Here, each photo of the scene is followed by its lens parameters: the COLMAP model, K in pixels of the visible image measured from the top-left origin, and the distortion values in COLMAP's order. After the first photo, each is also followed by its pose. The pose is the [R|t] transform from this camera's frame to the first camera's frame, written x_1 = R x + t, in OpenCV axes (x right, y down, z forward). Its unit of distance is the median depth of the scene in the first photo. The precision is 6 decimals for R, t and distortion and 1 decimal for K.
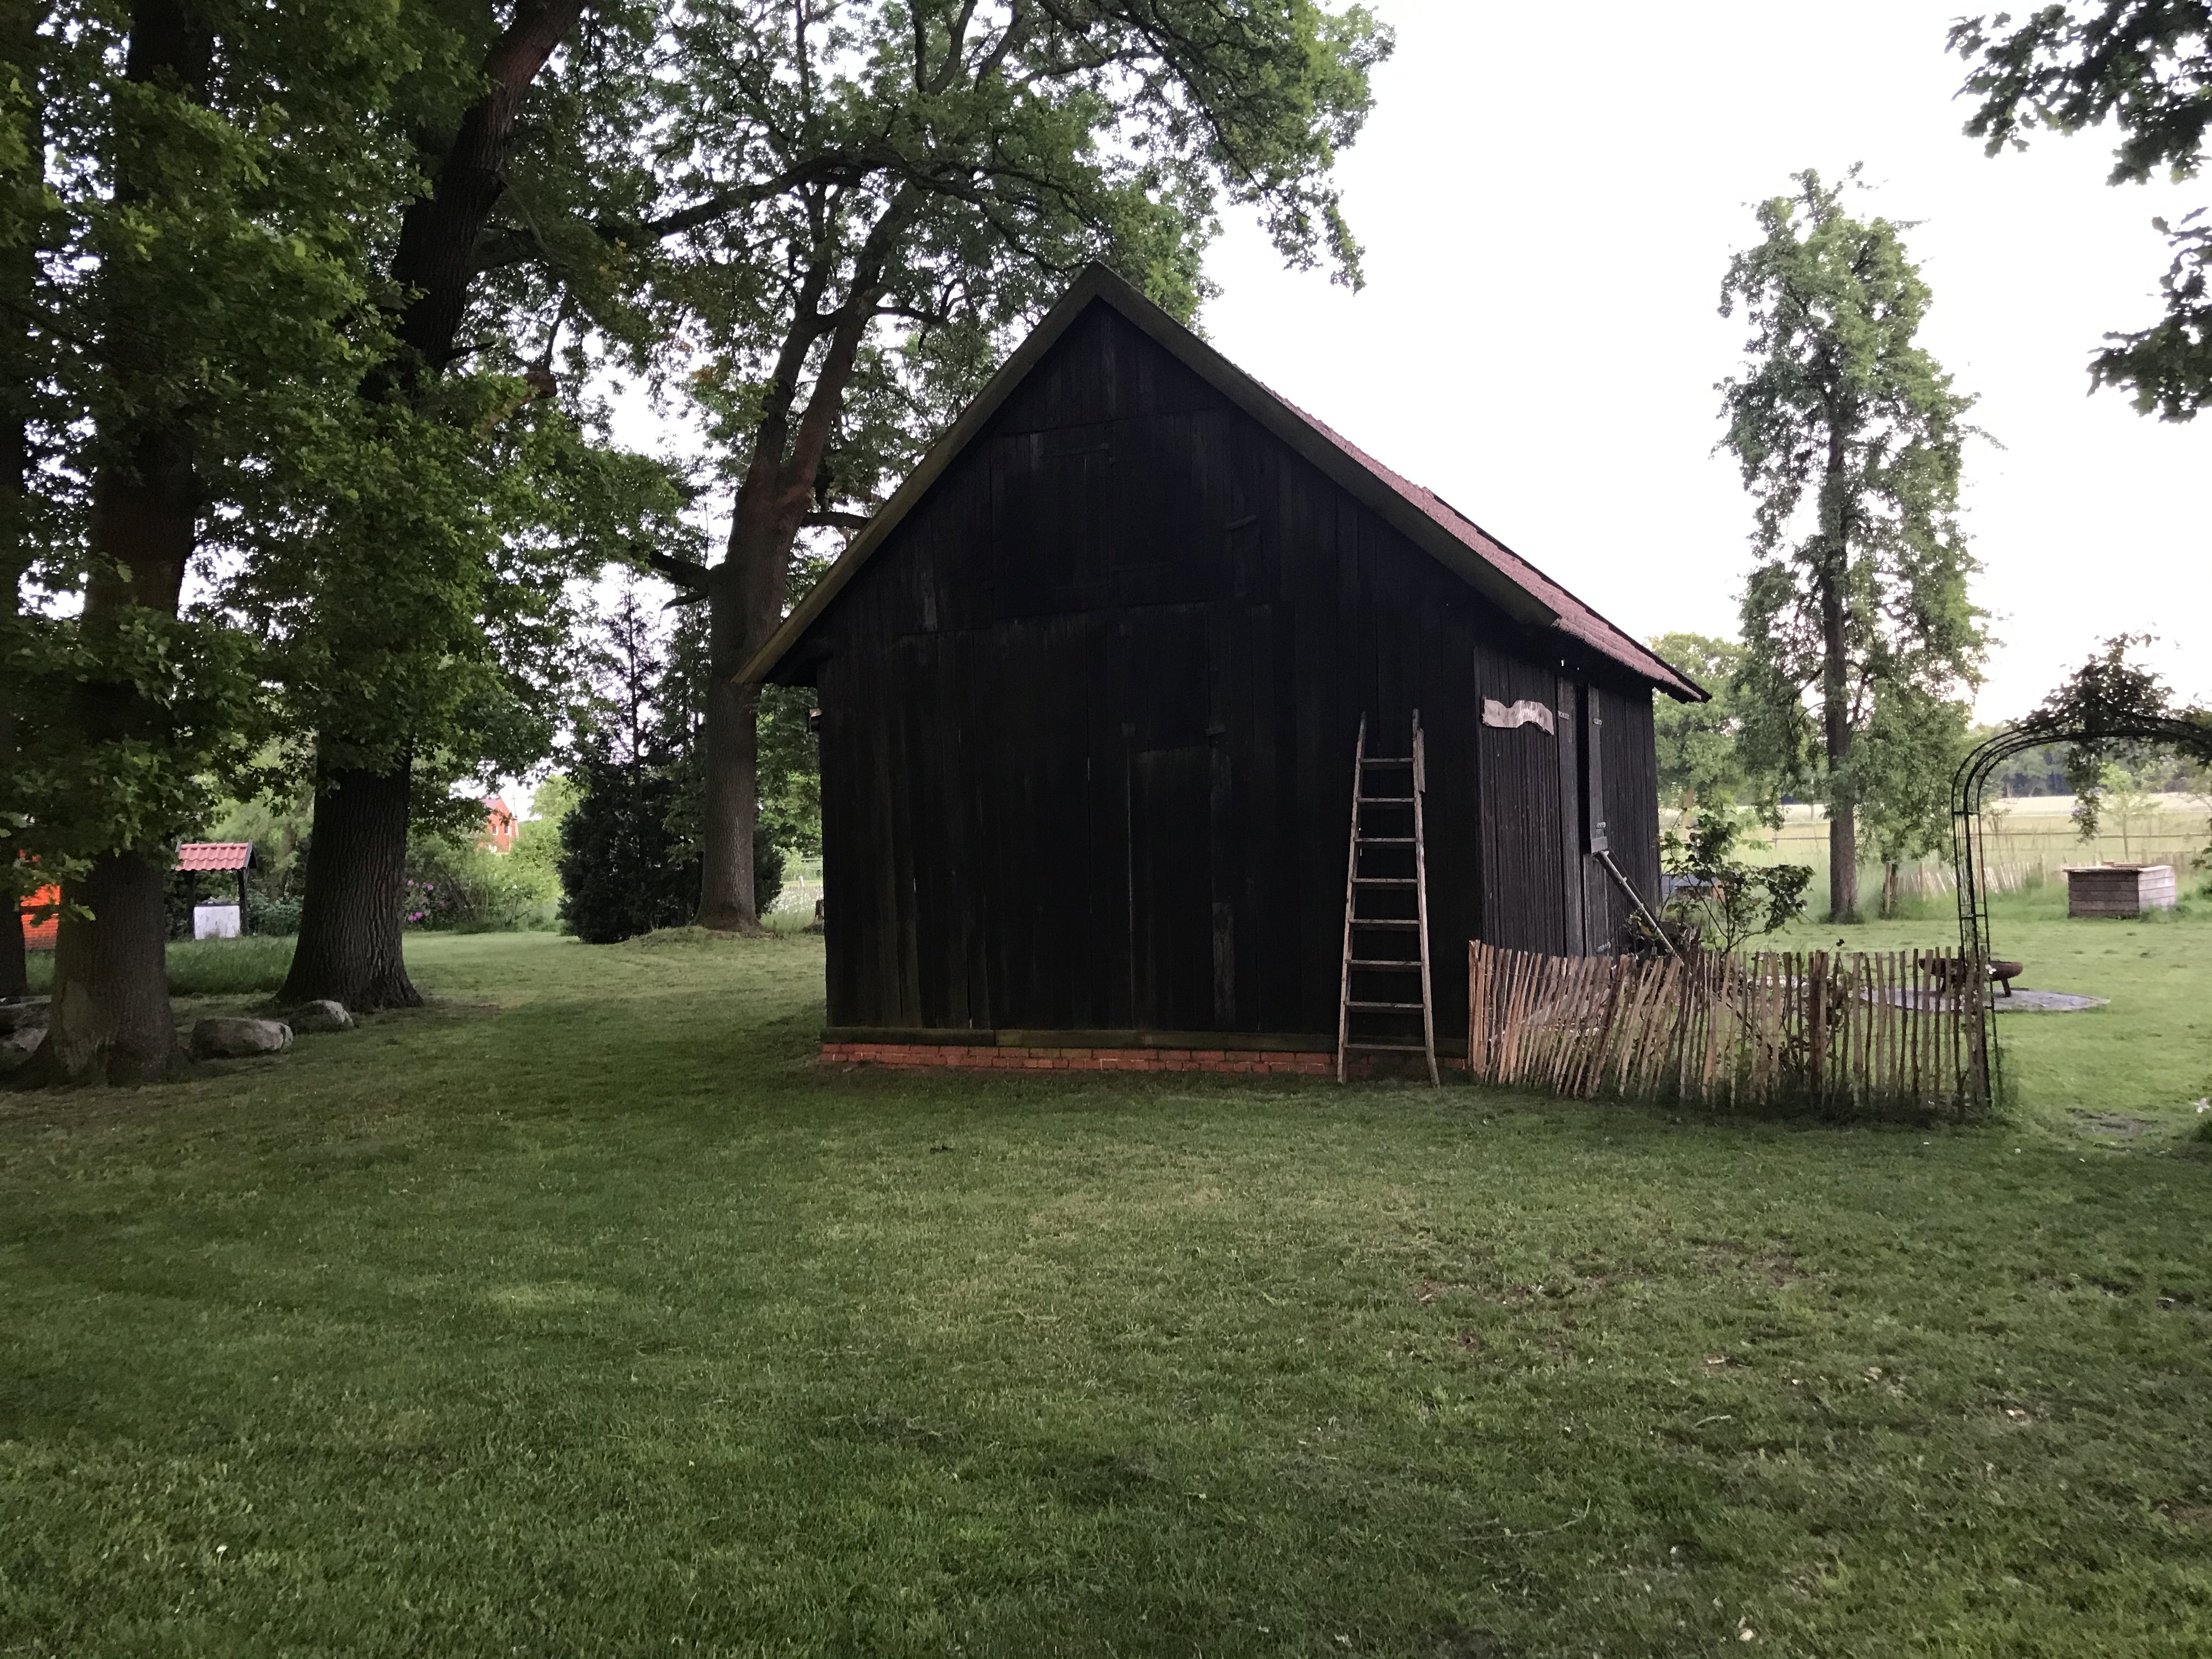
lens RADIAL K [[1794.3, 0, 1086.7], [0, 1794.3, 811.4], [0, 0, 1]] dist [0.020453, -0.004992]
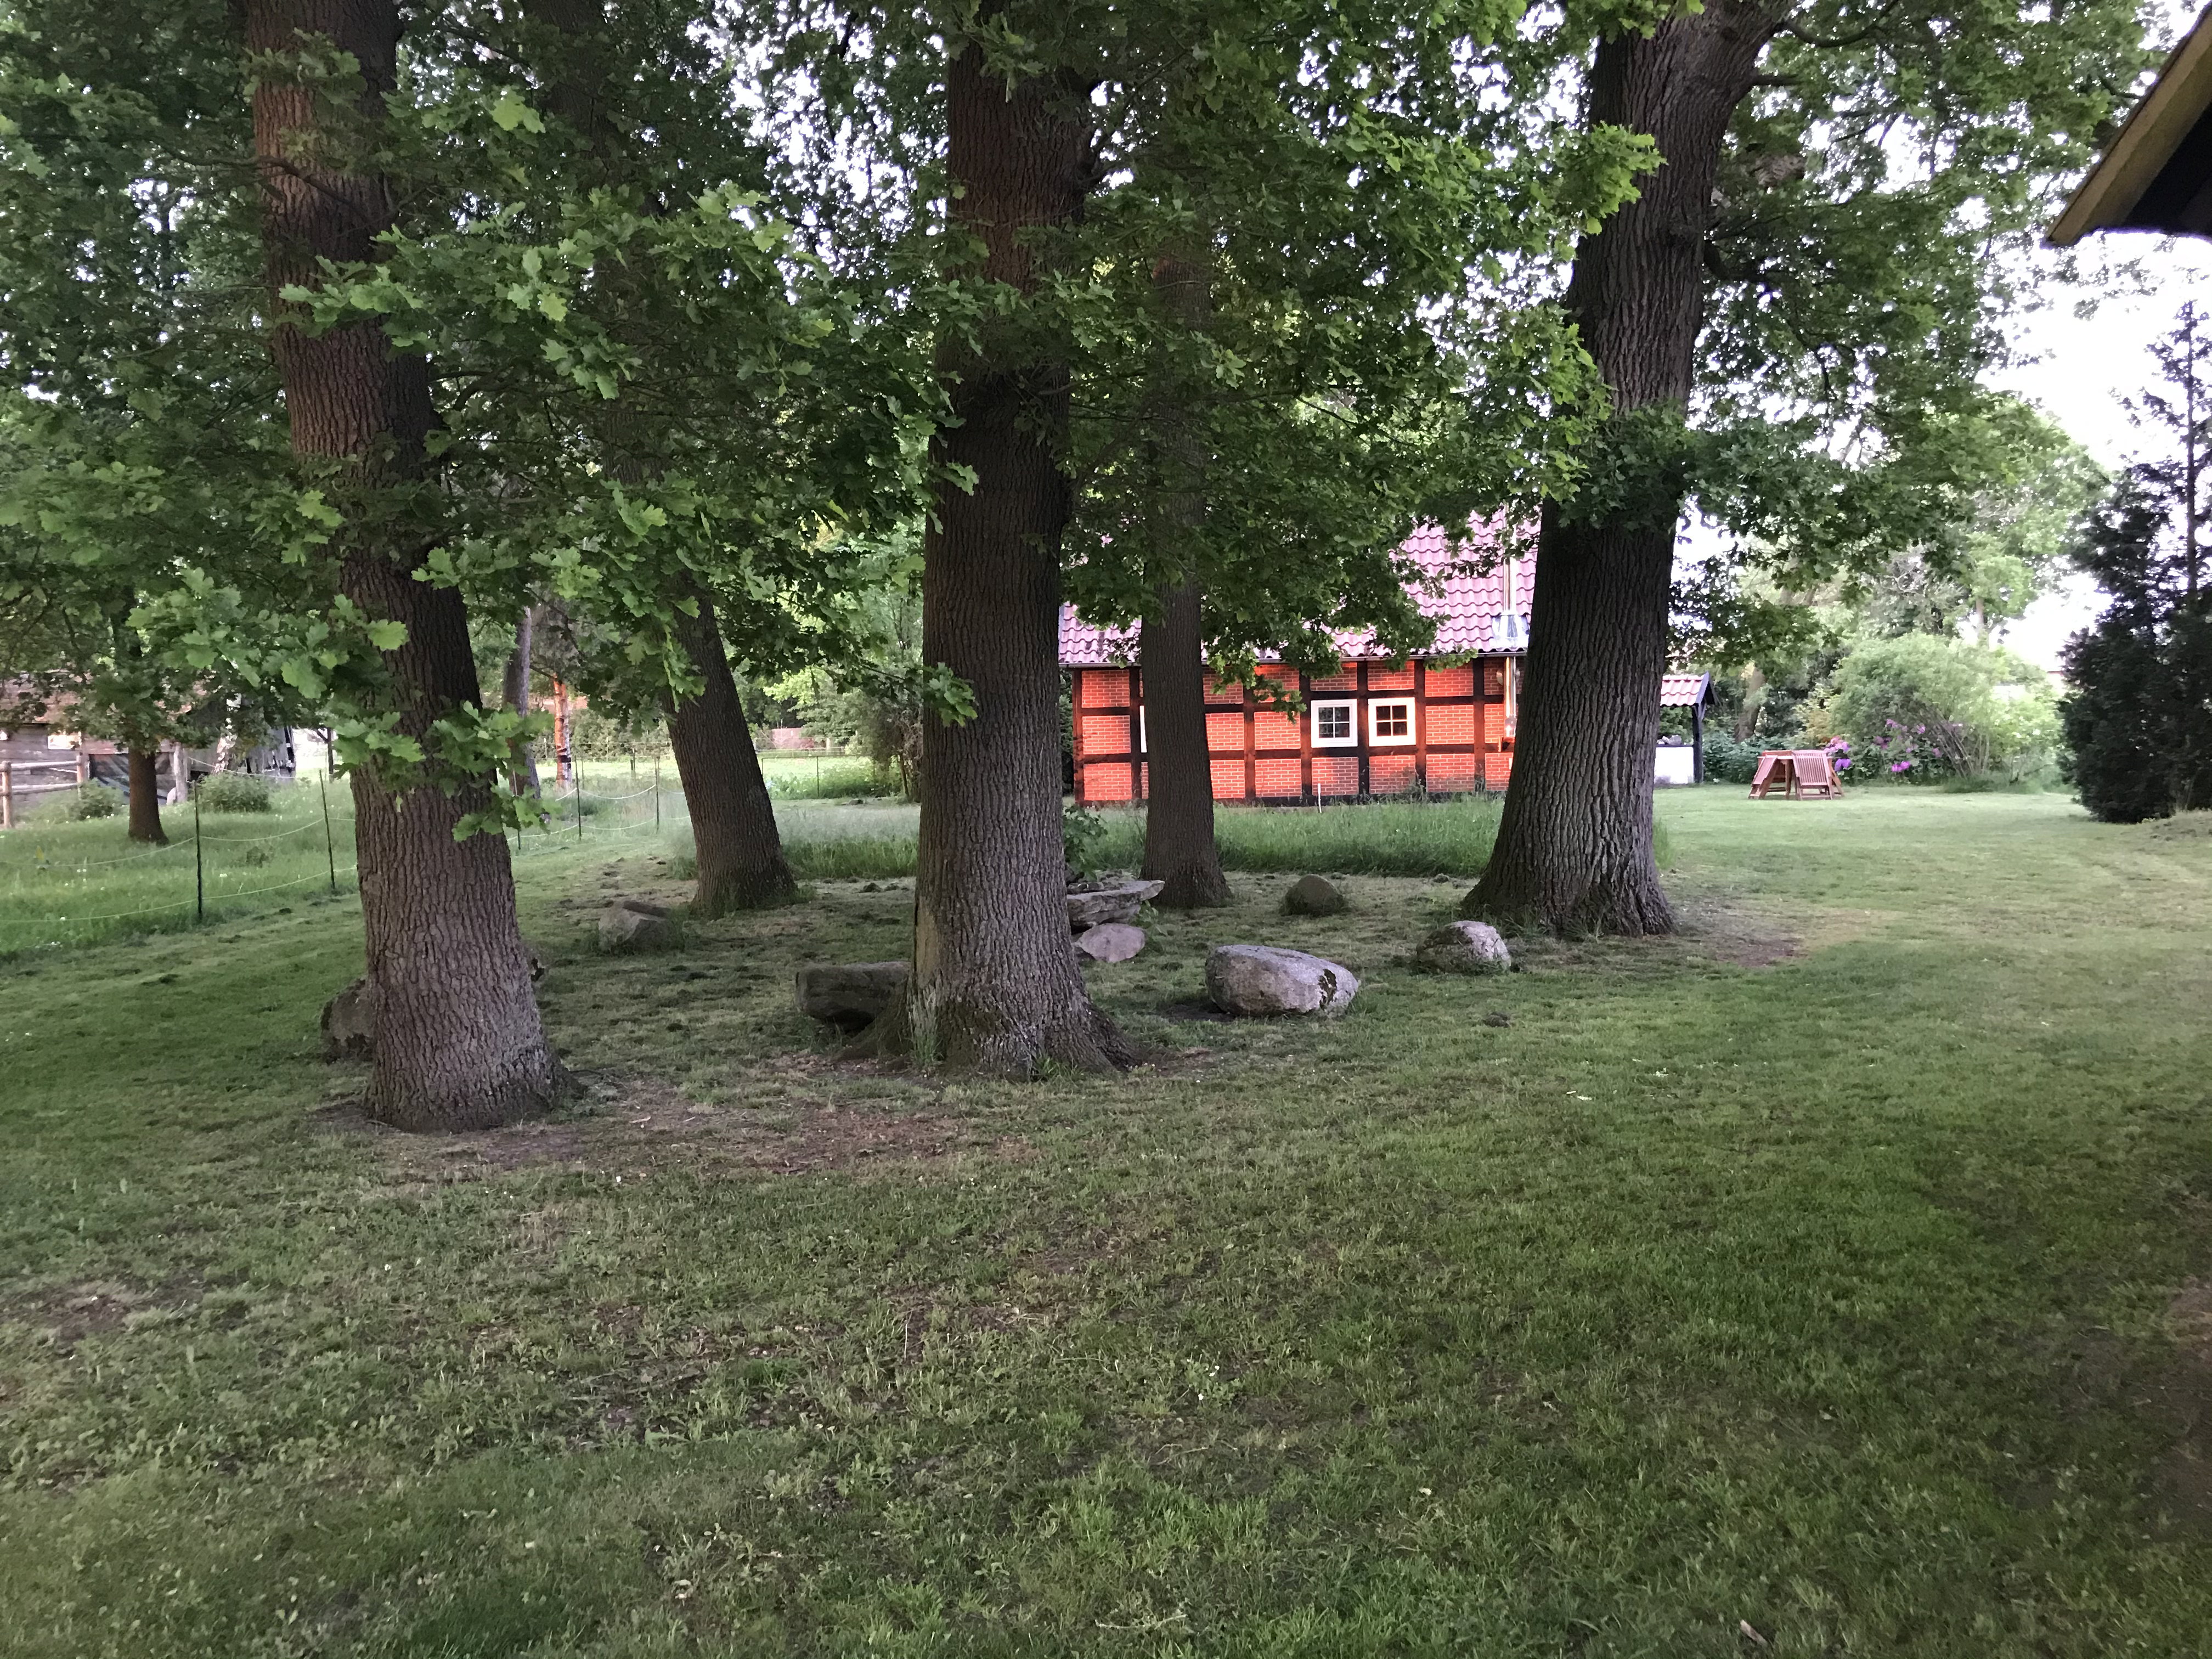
lens RADIAL K [[1809.3, 0, 1106.0], [0, 1809.3, 829.5], [0, 0, 1]] dist [0.106140, -0.153007]
pose [[0.680363, 0.062757, -0.730183, -0.029346], [0.012279, 0.995211, 0.096977, 0.005133], [0.732772, -0.074945, 0.676334, 0.379025]]
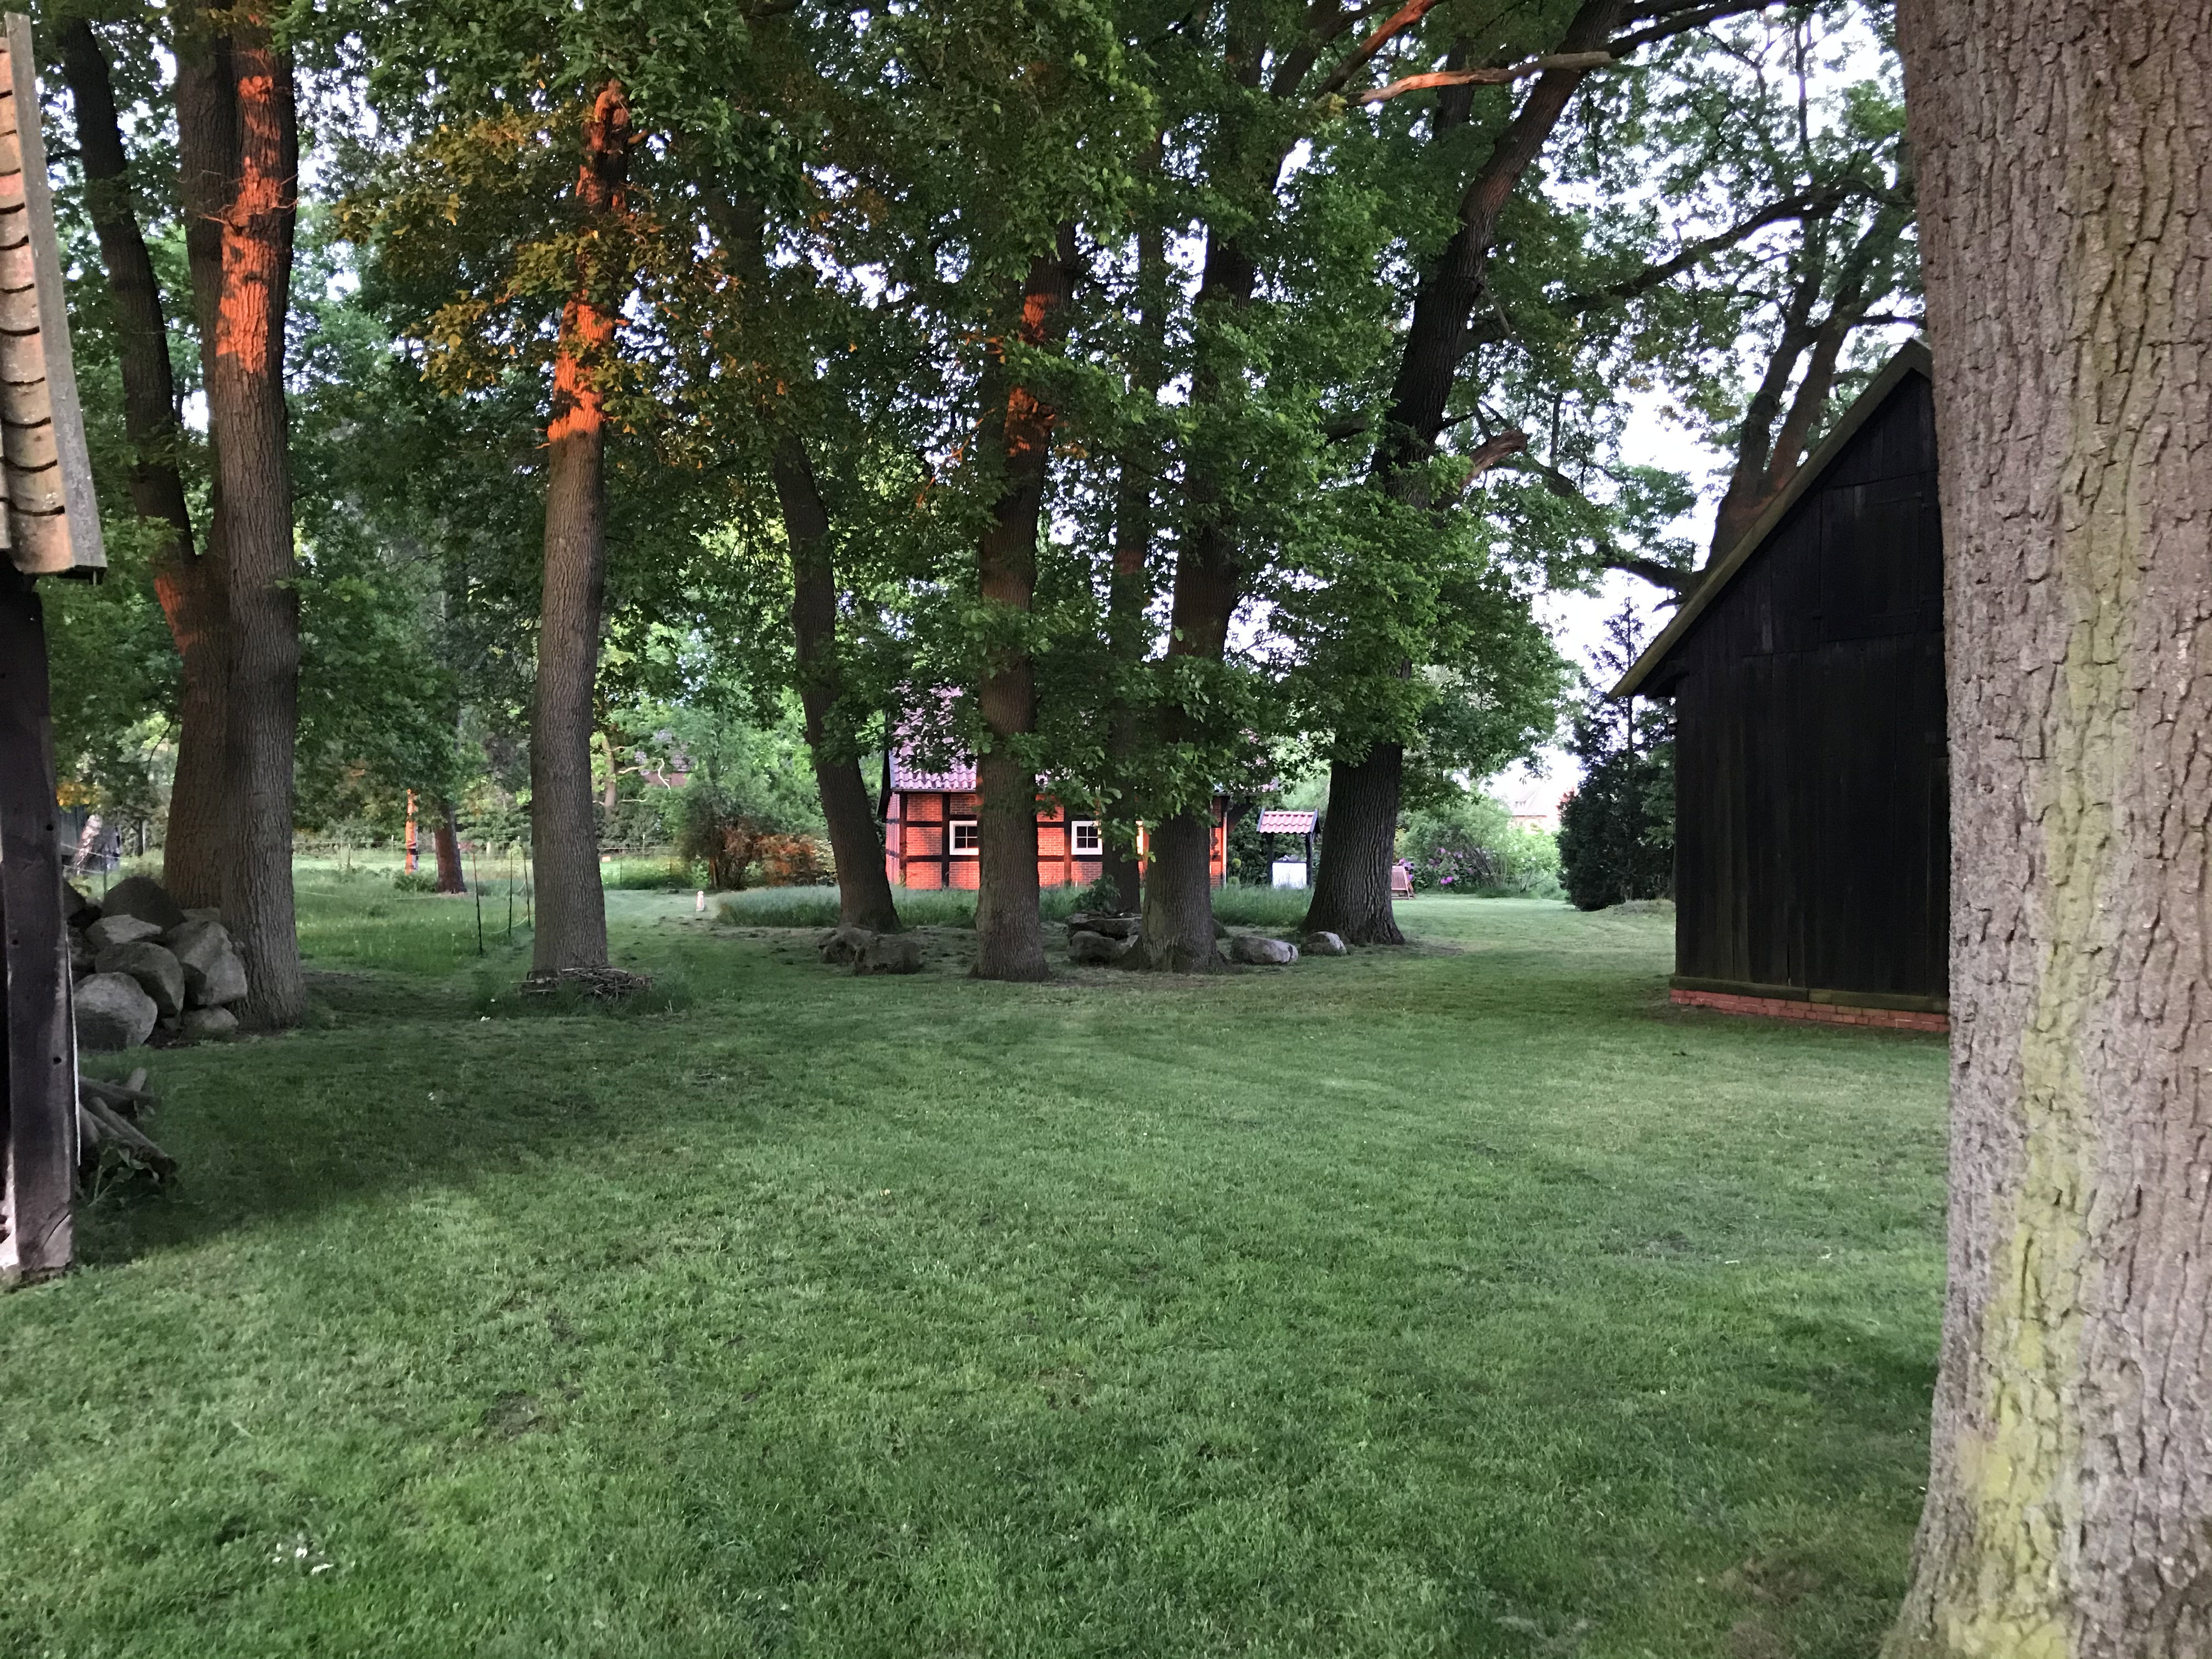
lens RADIAL K [[1794.3, 0, 1086.7], [0, 1794.3, 811.4], [0, 0, 1]] dist [0.020453, -0.004992]
pose [[0.835314, 0.030966, -0.548901, 0.124792], [-0.024328, 0.999516, 0.019365, -0.004379], [0.549235, -0.002822, 0.835663, -0.165217]]
